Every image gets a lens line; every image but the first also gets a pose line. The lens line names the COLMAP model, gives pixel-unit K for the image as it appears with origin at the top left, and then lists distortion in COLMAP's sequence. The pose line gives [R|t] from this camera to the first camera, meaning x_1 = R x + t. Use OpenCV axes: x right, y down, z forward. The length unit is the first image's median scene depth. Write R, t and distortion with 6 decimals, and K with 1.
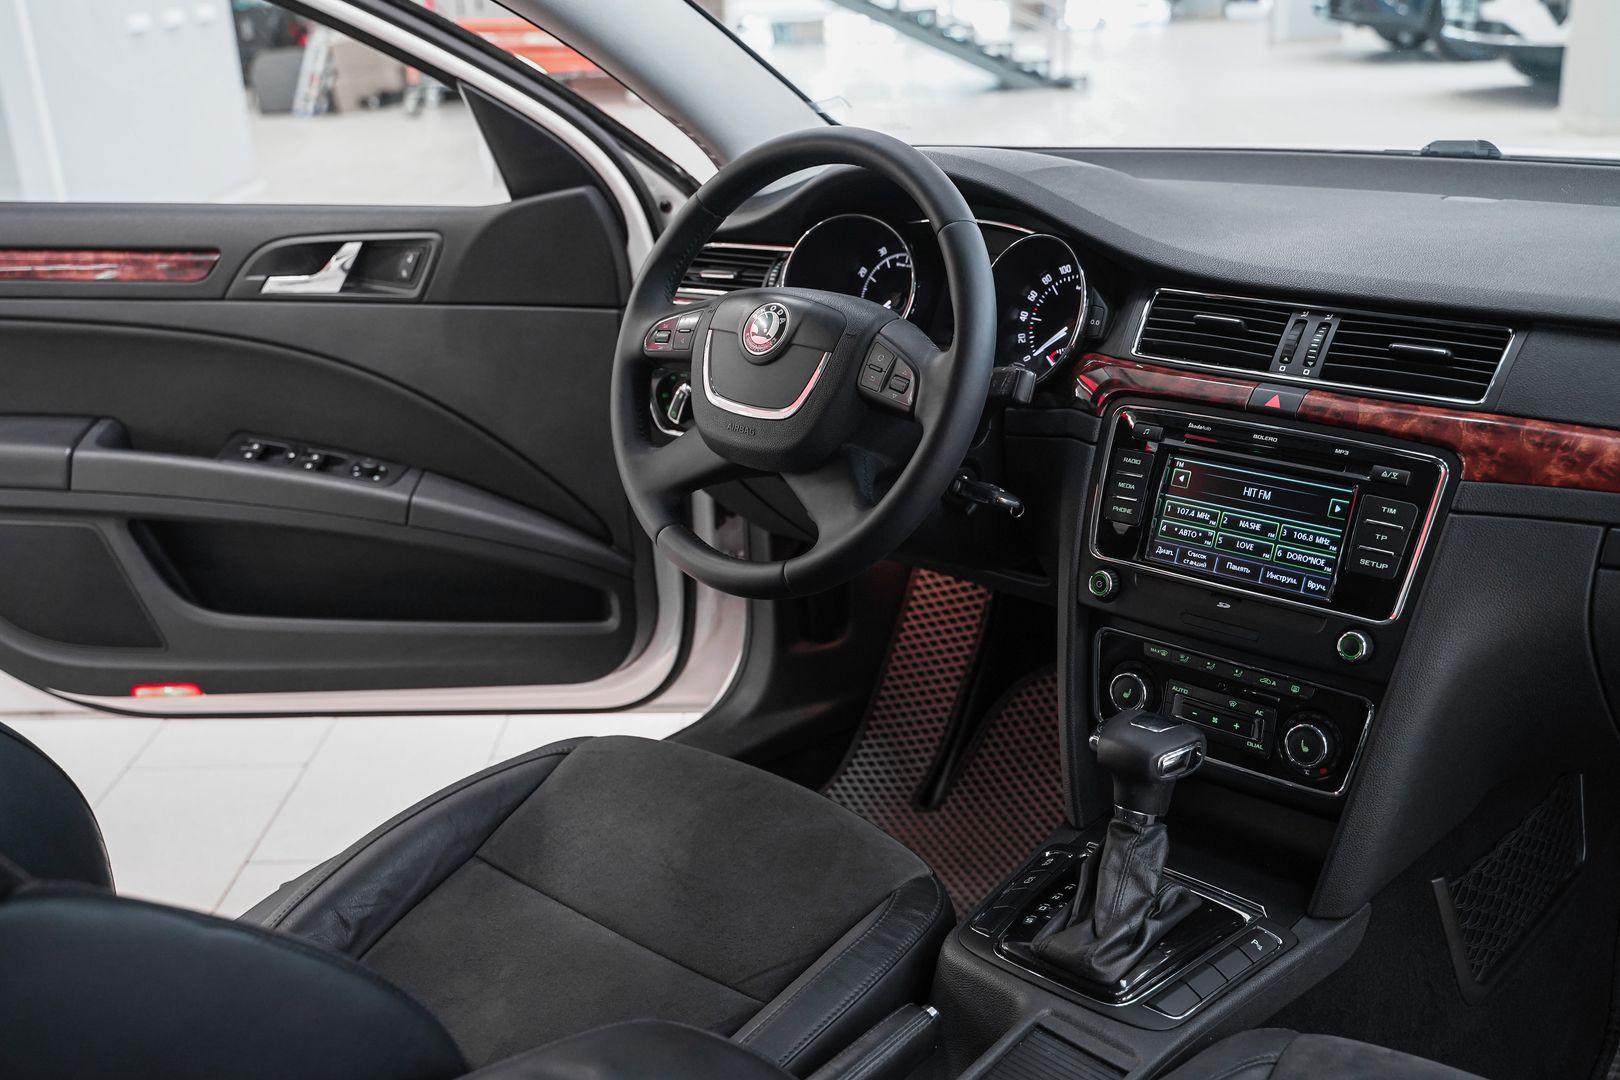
lens RADIAL K [[1666.9, 0, 825.8], [0, 1666.9, 547.2], [0, 0, 1]] dist [-0.031771, 0.000000]
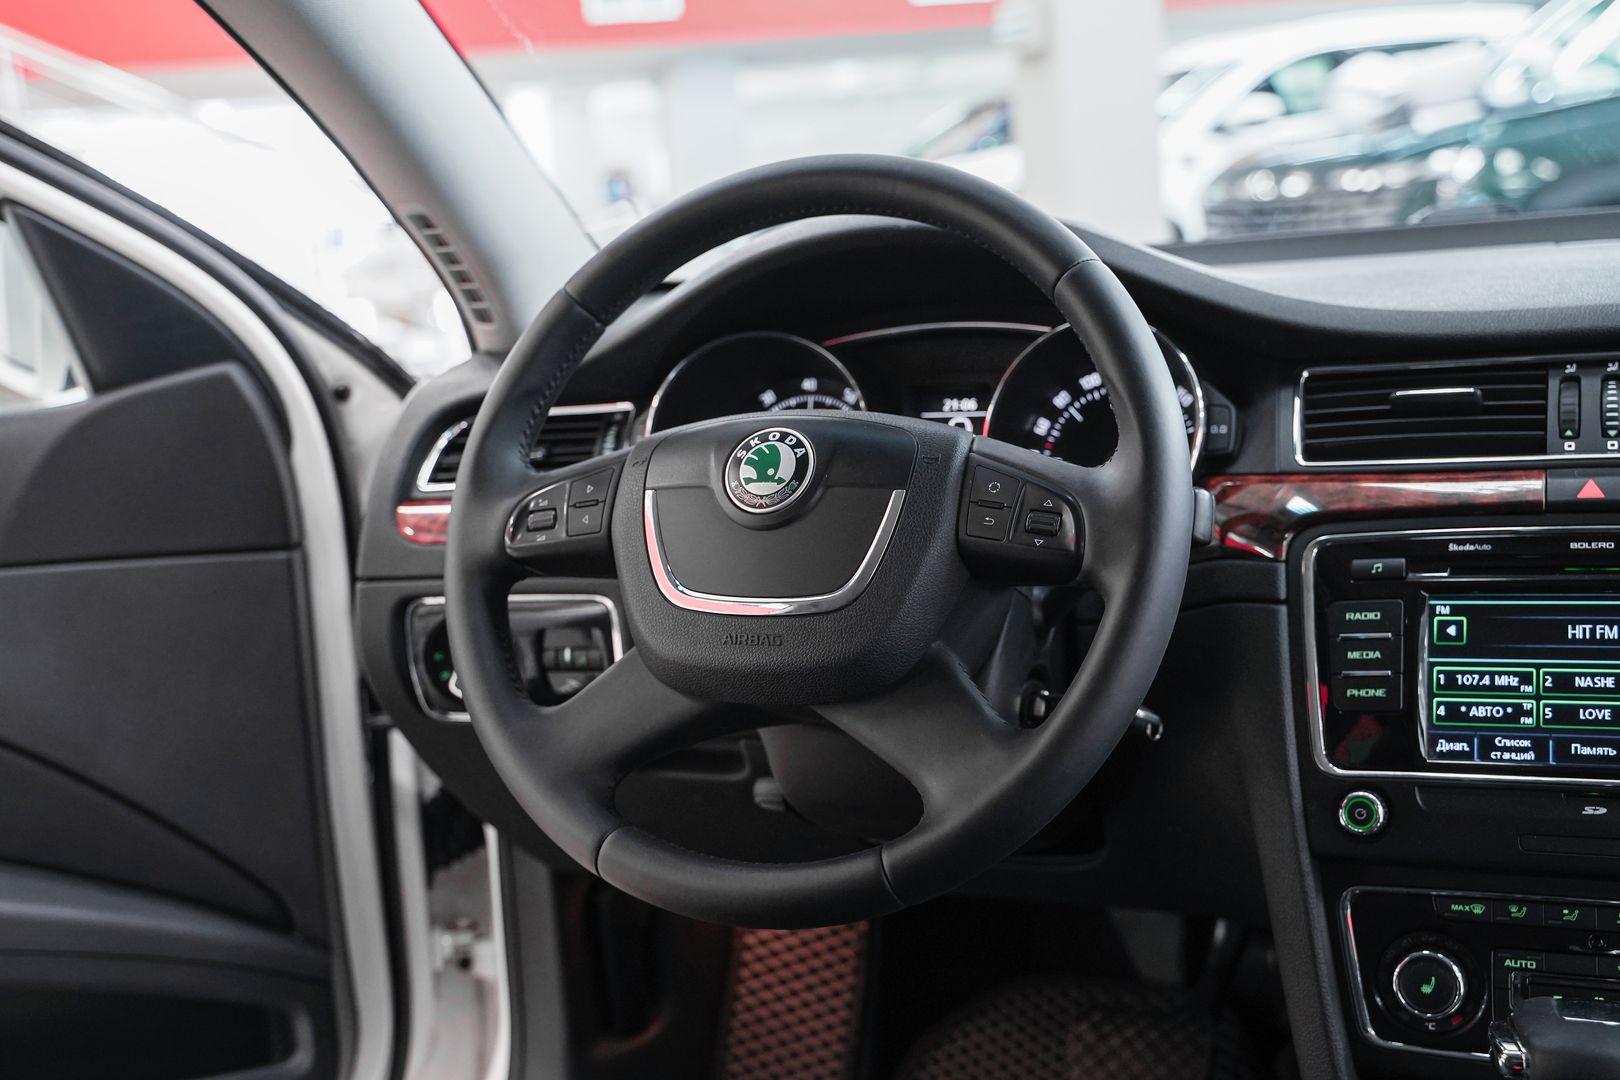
lens RADIAL K [[1940.2, 0, 793.5], [0, 1940.2, 538.9], [0, 0, 1]] dist [0.021078, 0.000000]
pose [[0.943274, -0.087143, 0.320377, -0.273026], [0.150244, 0.972524, -0.177830, 0.020441], [-0.296077, 0.215877, 0.930449, 0.379282]]
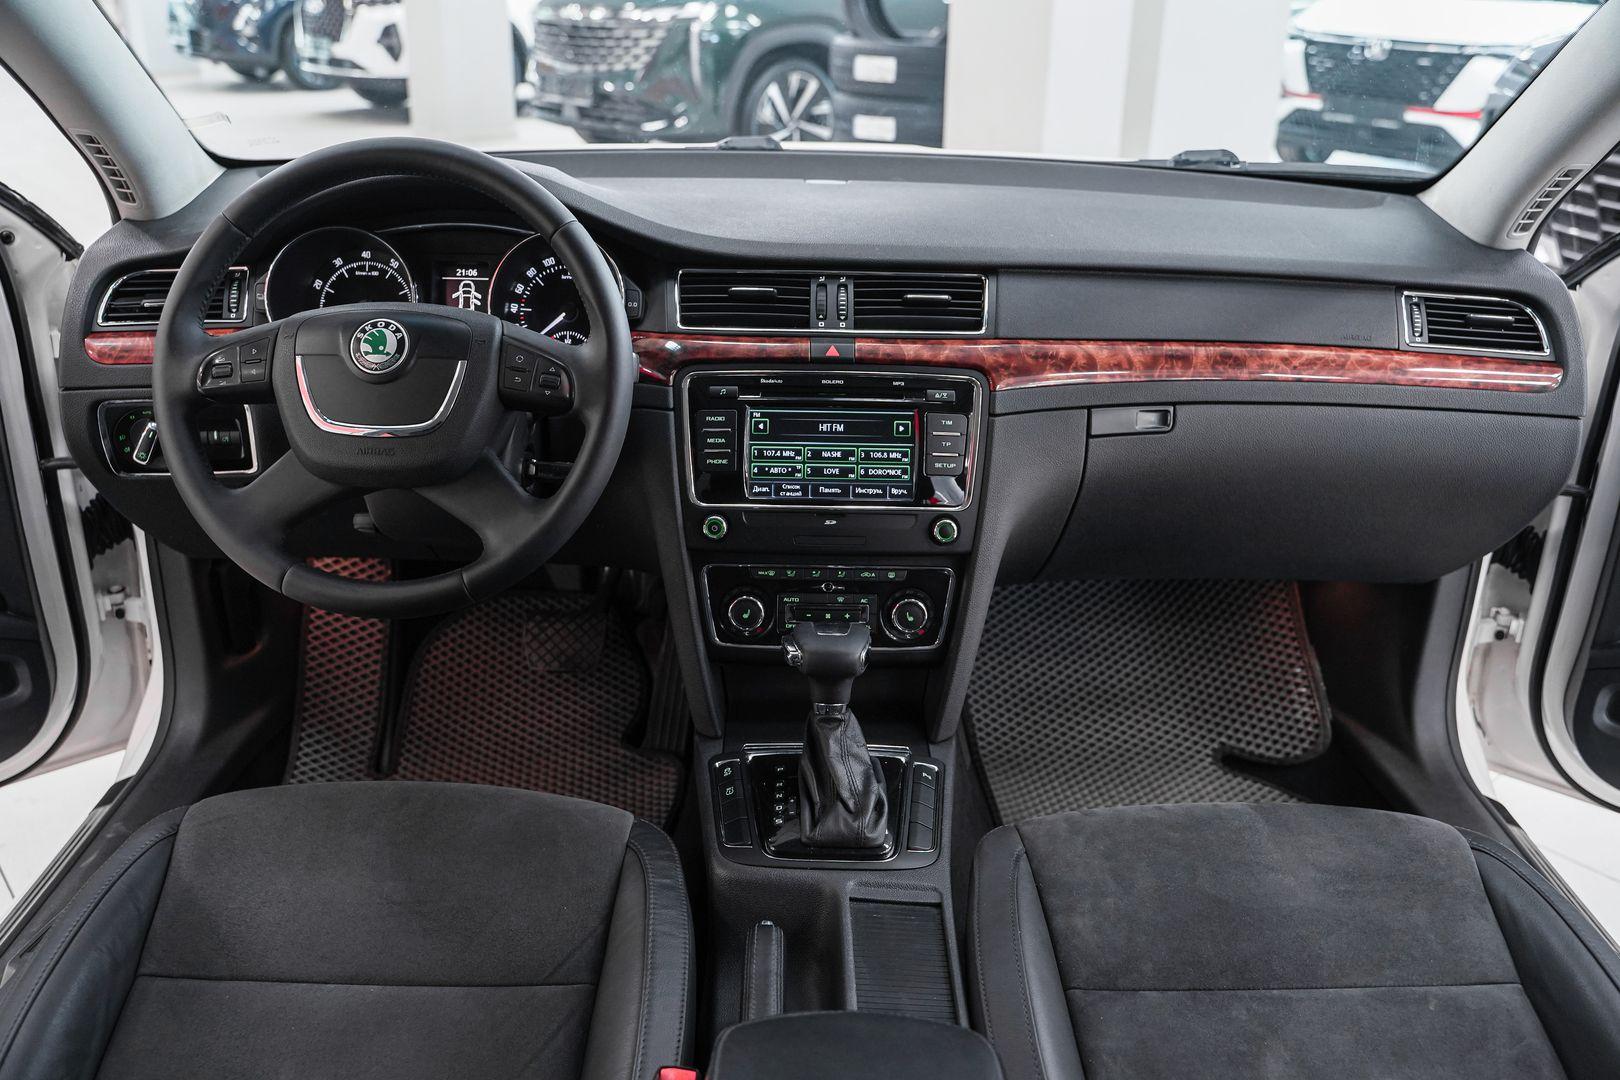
lens RADIAL K [[1309.5, 0, 803.7], [0, 1309.5, 541.0], [0, 0, 1]] dist [-0.112361, 0.076379]
pose [[0.735629, -0.215192, 0.642295, -0.392930], [0.180316, 0.976195, 0.120542, -0.070543], [-0.652944, 0.027142, 0.756919, 0.285122]]
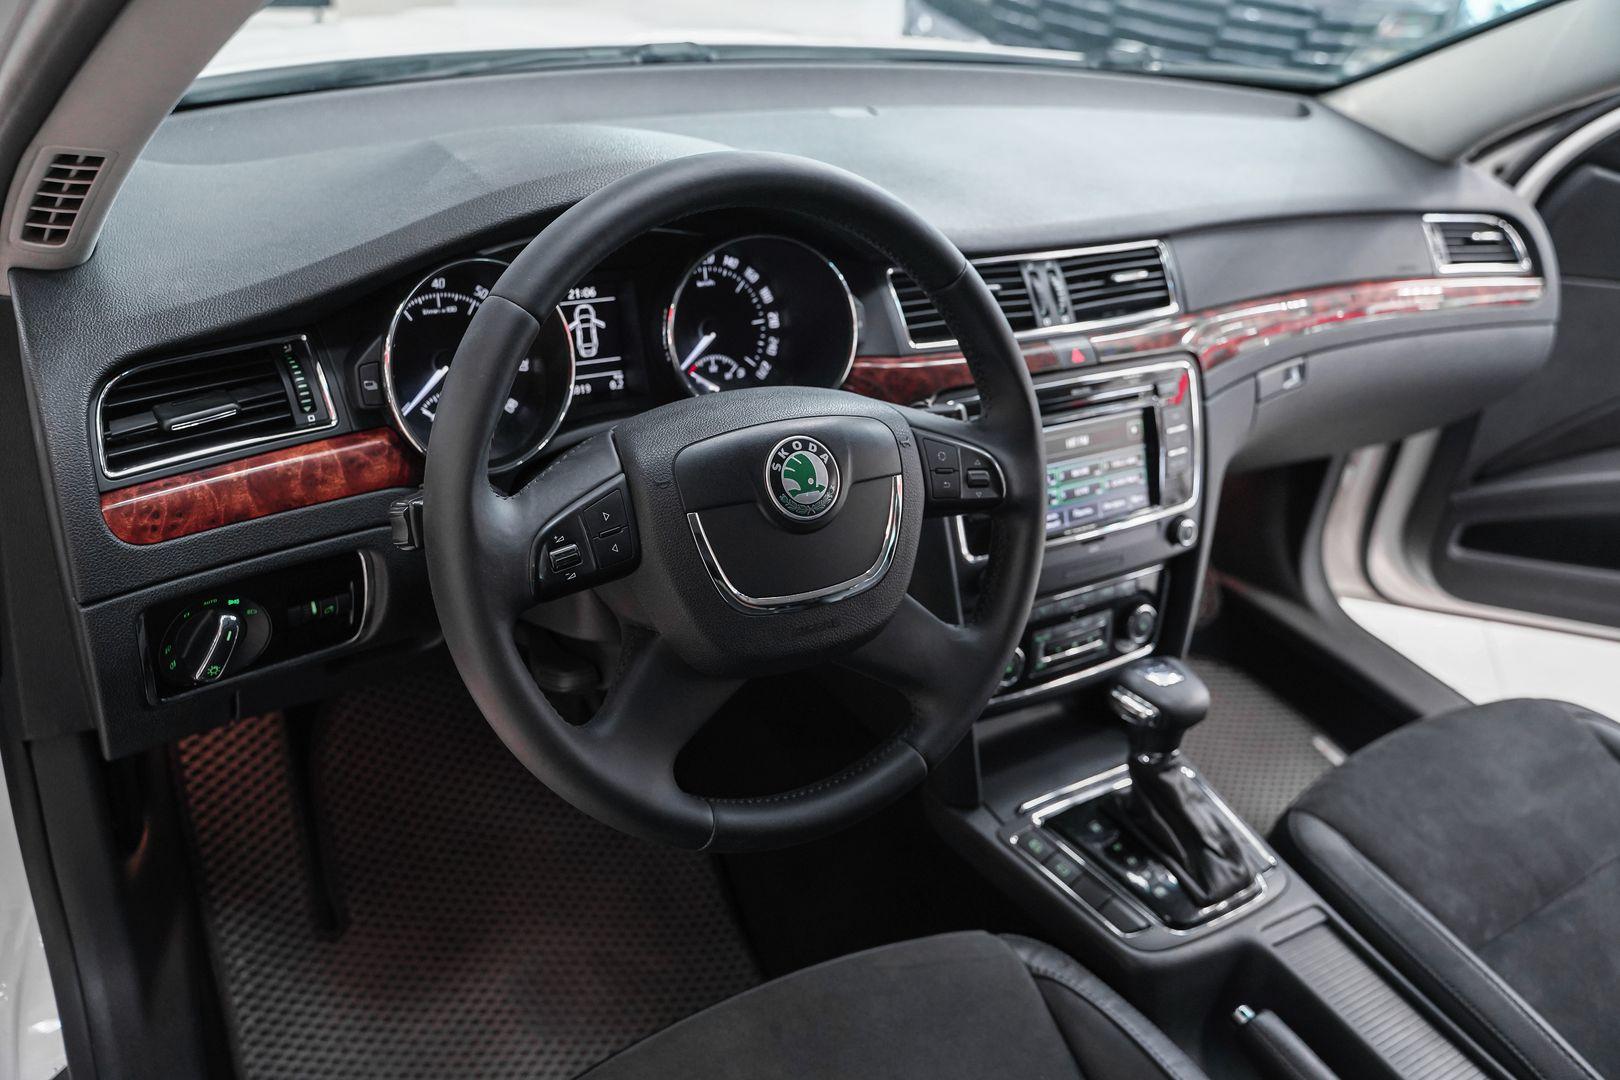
lens RADIAL K [[1309.5, 0, 802.8], [0, 1309.5, 536.3], [0, 0, 1]] dist [-0.112361, 0.076379]
pose [[0.269813, -0.427363, 0.862880, -0.536772], [0.212320, 0.900463, 0.379587, -0.332800], [-0.939213, 0.080789, 0.333695, 0.890340]]
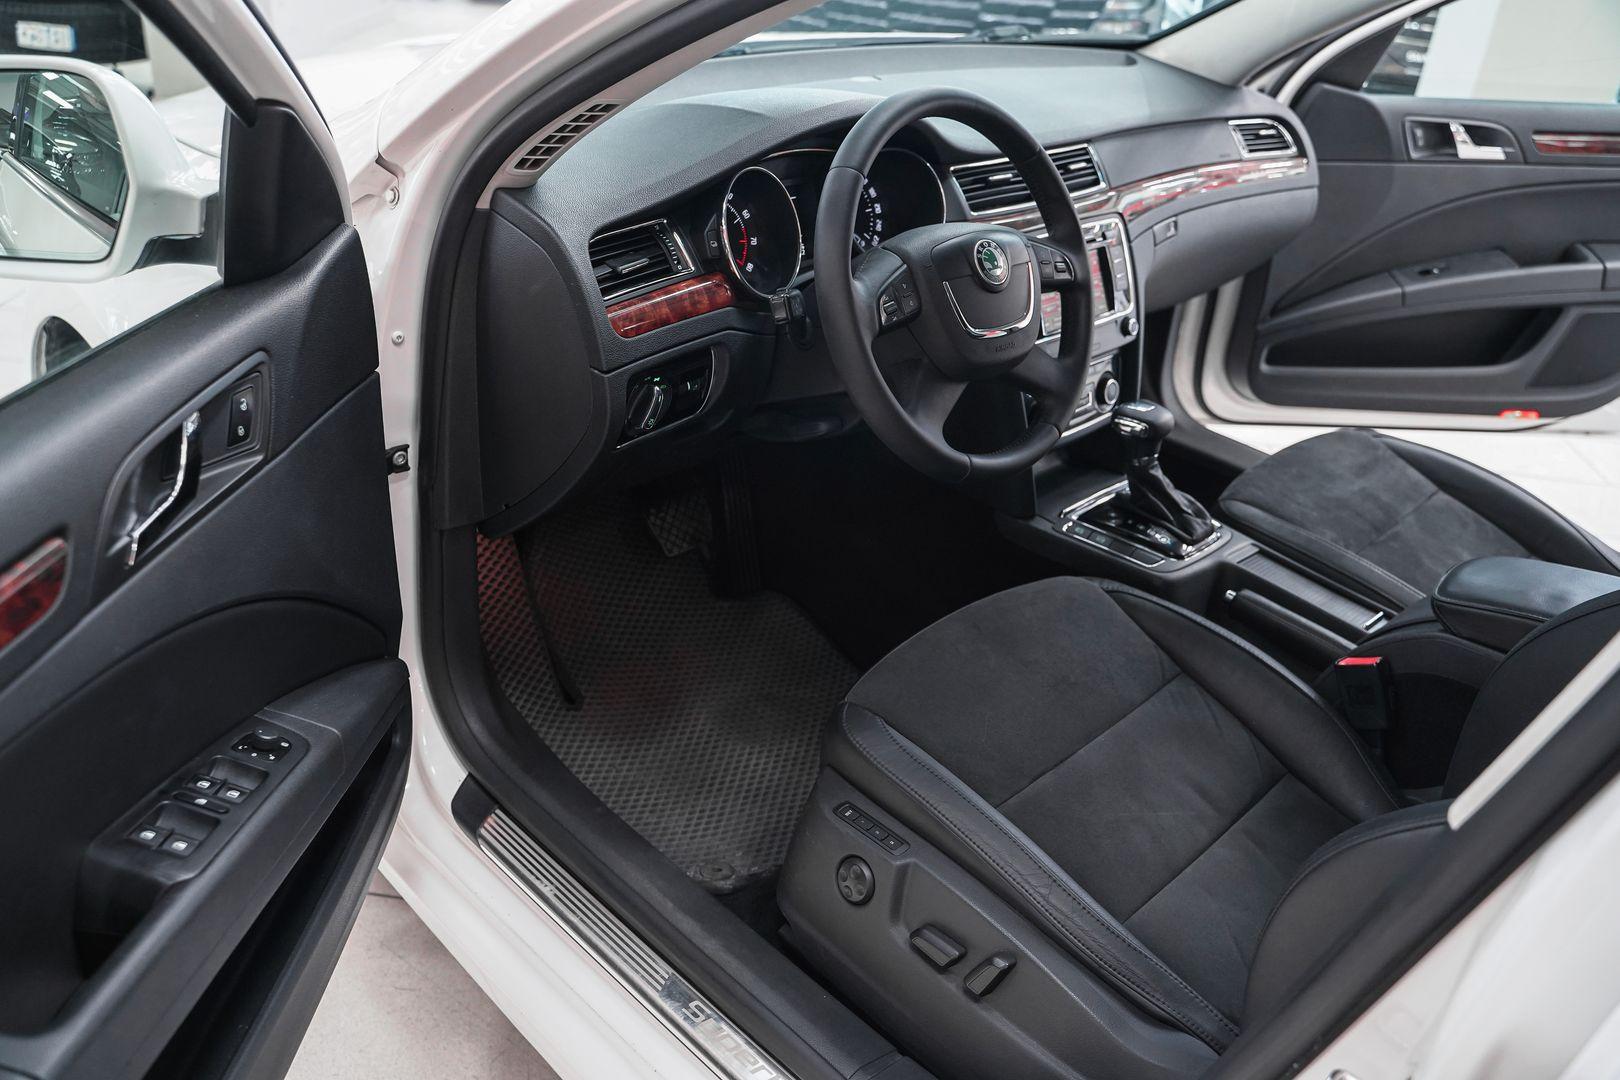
lens RADIAL K [[1309.5, 0, 794.9], [0, 1309.5, 537.5], [0, 0, 1]] dist [-0.112361, 0.076379]
pose [[0.052494, -0.443252, 0.894859, -1.044007], [0.267689, 0.869545, 0.415010, -0.414252], [-0.962074, 0.217758, 0.164299, 1.105864]]
